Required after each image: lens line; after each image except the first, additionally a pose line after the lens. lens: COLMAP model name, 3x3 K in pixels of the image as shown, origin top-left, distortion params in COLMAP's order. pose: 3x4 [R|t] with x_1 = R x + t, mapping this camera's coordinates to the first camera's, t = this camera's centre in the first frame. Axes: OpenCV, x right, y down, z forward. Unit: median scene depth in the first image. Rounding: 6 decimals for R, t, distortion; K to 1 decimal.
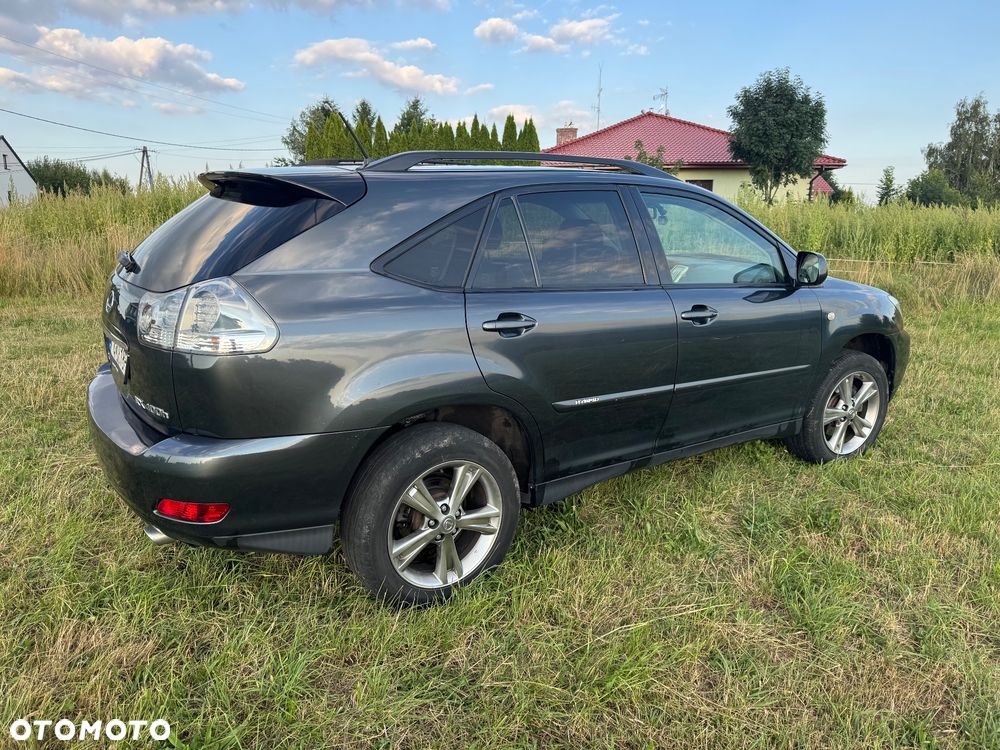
lens RADIAL K [[710.5, 0, 496.4], [0, 710.5, 380.6], [0, 0, 1]] dist [0.022959, -0.012902]
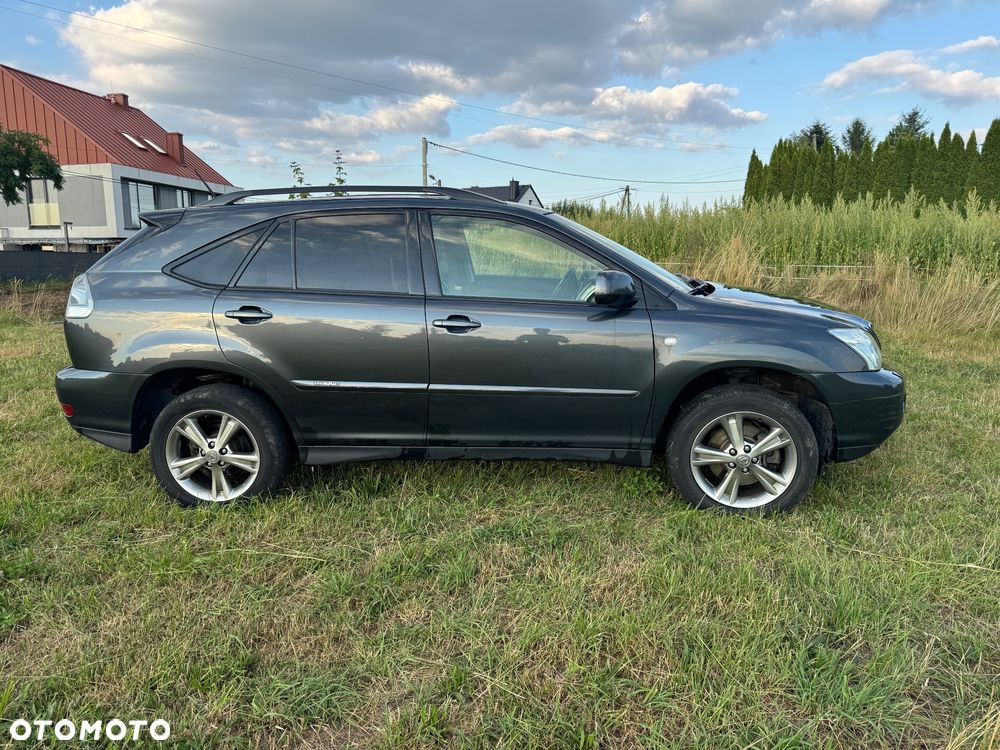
lens RADIAL K [[731.5, 0, 500.0], [0, 731.5, 375.0], [0, 0, 1]] dist [0.028055, -0.036974]
pose [[0.786447, 0.097054, -0.609985, 0.784886], [-0.130031, 0.991460, -0.009898, -0.009126], [0.603815, 0.087101, 0.792351, 0.122195]]
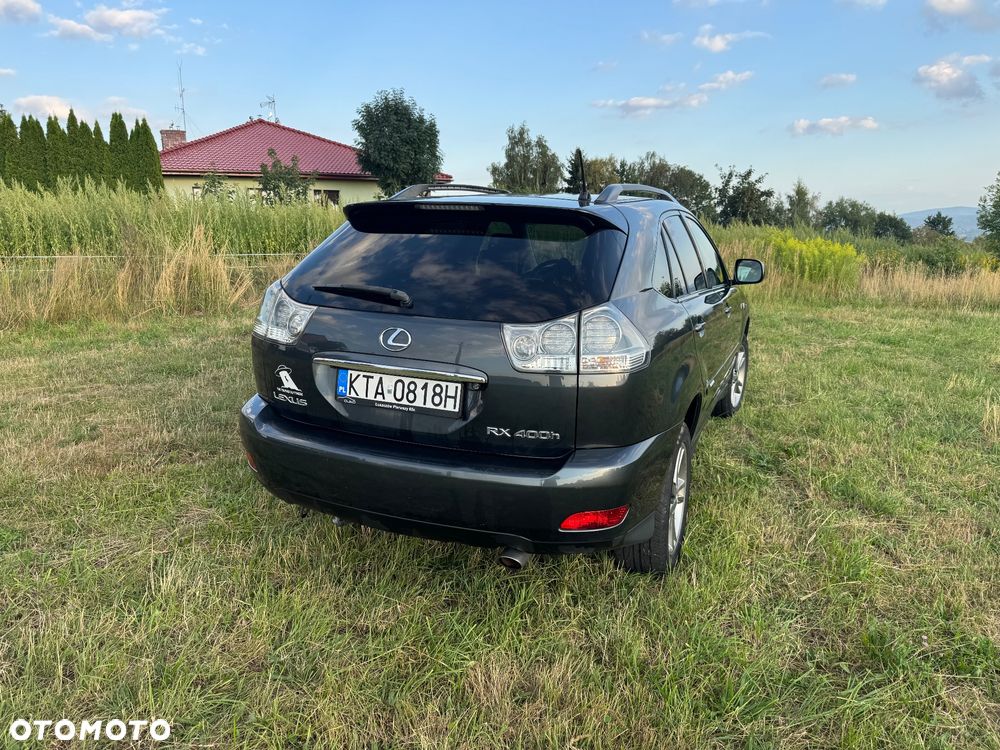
lens RADIAL K [[711.5, 0, 480.2], [0, 711.5, 376.2], [0, 0, 1]] dist [0.066172, -0.068533]
pose [[0.854622, -0.118069, 0.505650, -0.596485], [0.126670, 0.991791, 0.017493, -0.041005], [-0.503564, 0.049101, 0.862562, 0.079658]]
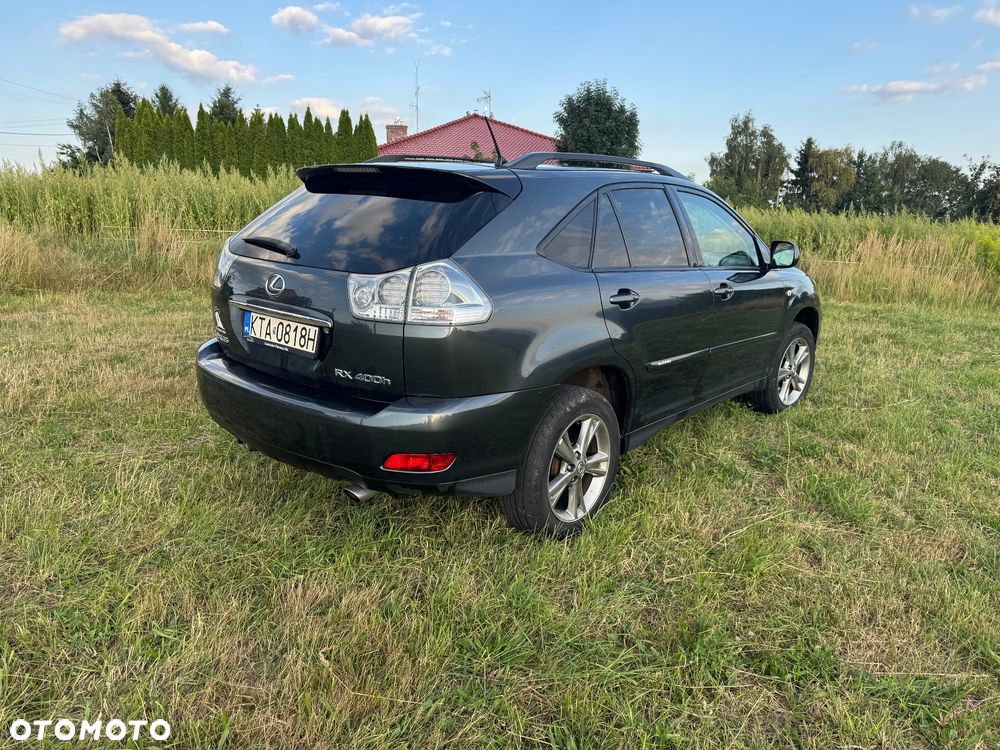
lens RADIAL K [[710.5, 0, 496.4], [0, 710.5, 380.6], [0, 0, 1]] dist [0.022959, -0.012902]
pose [[0.966092, -0.048411, 0.253619, -0.317534], [0.047572, 0.998823, 0.009444, 0.024365], [-0.253777, 0.002941, 0.967258, -0.073538]]
